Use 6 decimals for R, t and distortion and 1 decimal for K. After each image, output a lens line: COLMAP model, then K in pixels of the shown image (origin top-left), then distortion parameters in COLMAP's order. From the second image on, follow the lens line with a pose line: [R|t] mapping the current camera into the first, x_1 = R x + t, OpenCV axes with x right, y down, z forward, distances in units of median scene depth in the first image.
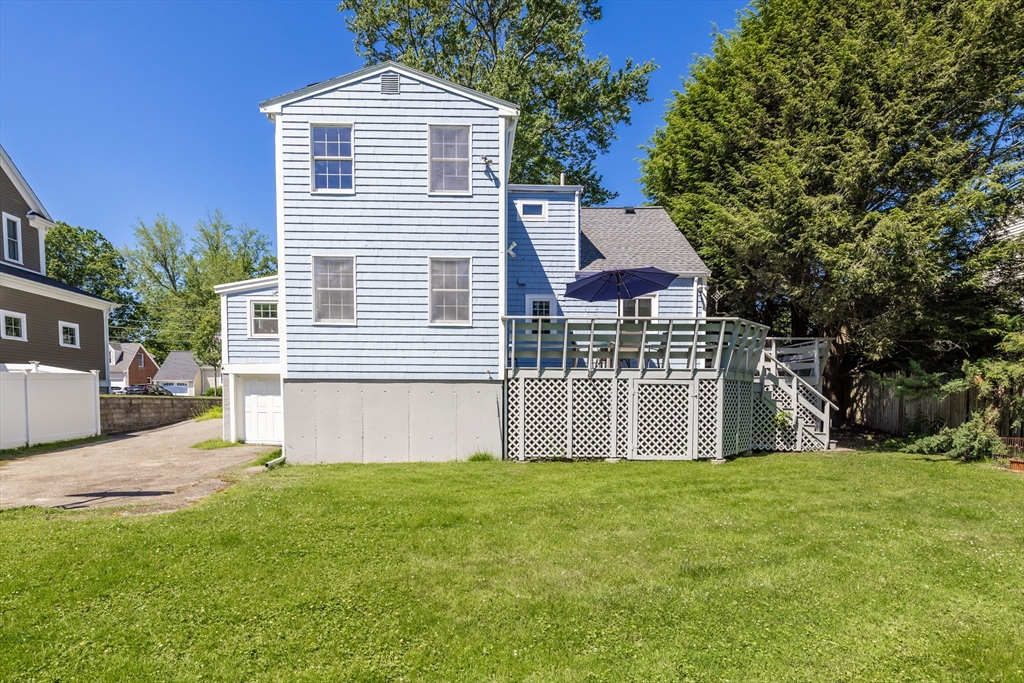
lens RADIAL K [[534.7, 0, 493.2], [0, 534.7, 408.3], [0, 0, 1]] dist [-0.005515, -0.000948]
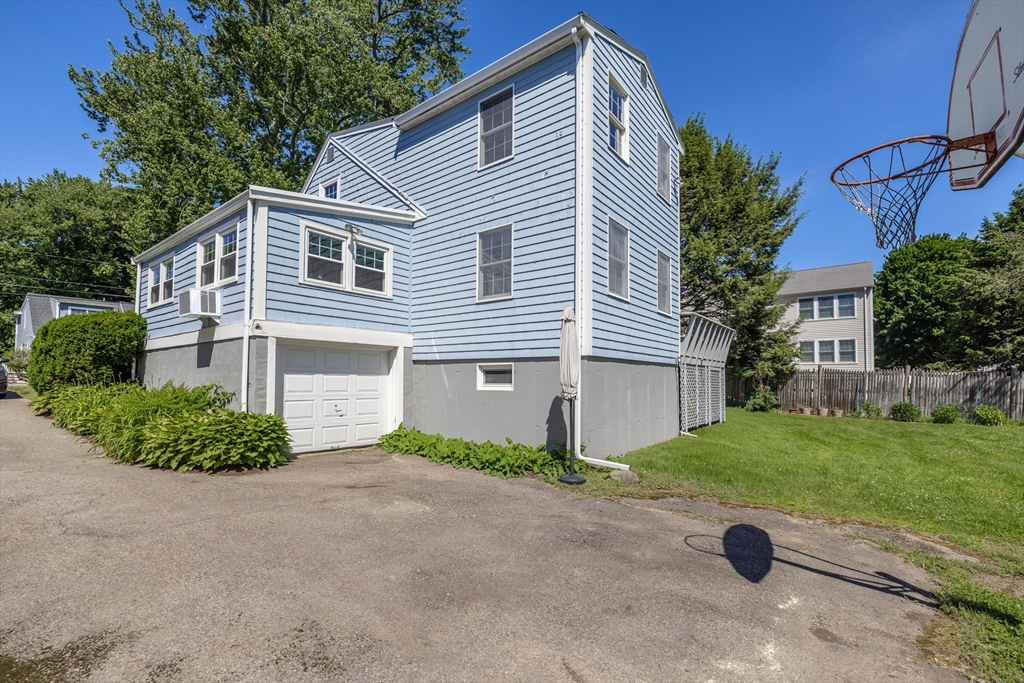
lens RADIAL K [[434.0, 0, 510.8], [0, 434.0, 349.2], [0, 0, 1]] dist [-0.003289, -0.000022]
pose [[0.645612, 0.054394, 0.761726, -0.943736], [0.006718, 0.997017, -0.076889, -0.016759], [-0.763636, 0.054758, 0.643321, 0.666872]]
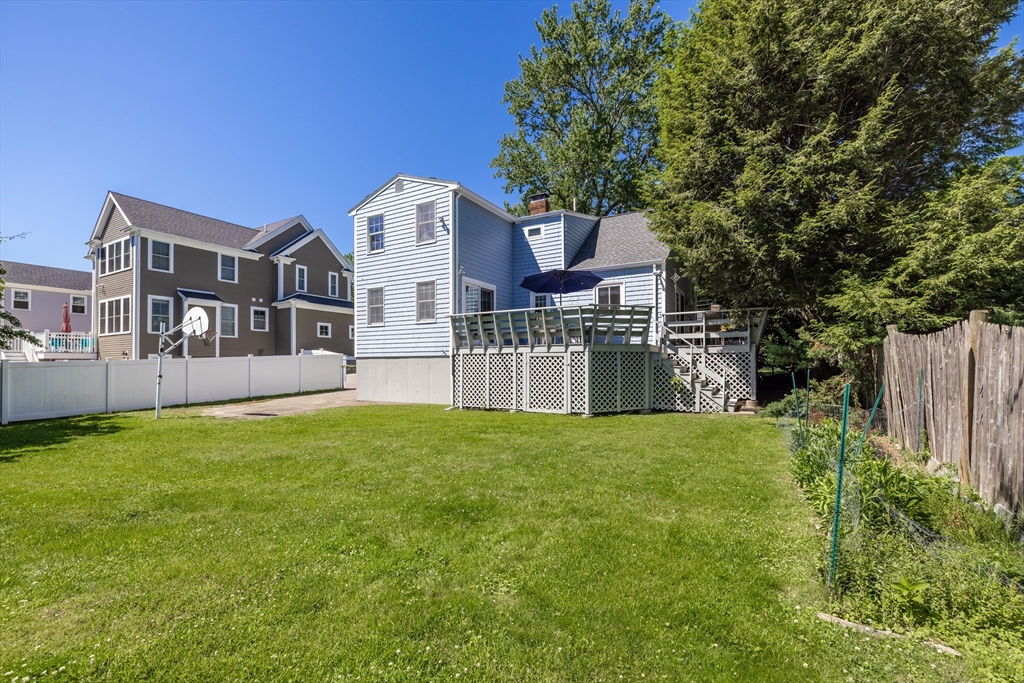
lens RADIAL K [[434.0, 0, 511.8], [0, 434.0, 339.3], [0, 0, 1]] dist [-0.003289, -0.000022]
pose [[0.858463, -0.040353, -0.511285, 0.806466], [0.000930, 0.997021, -0.077128, -0.003164], [0.512875, 0.065736, 0.855943, 0.013125]]
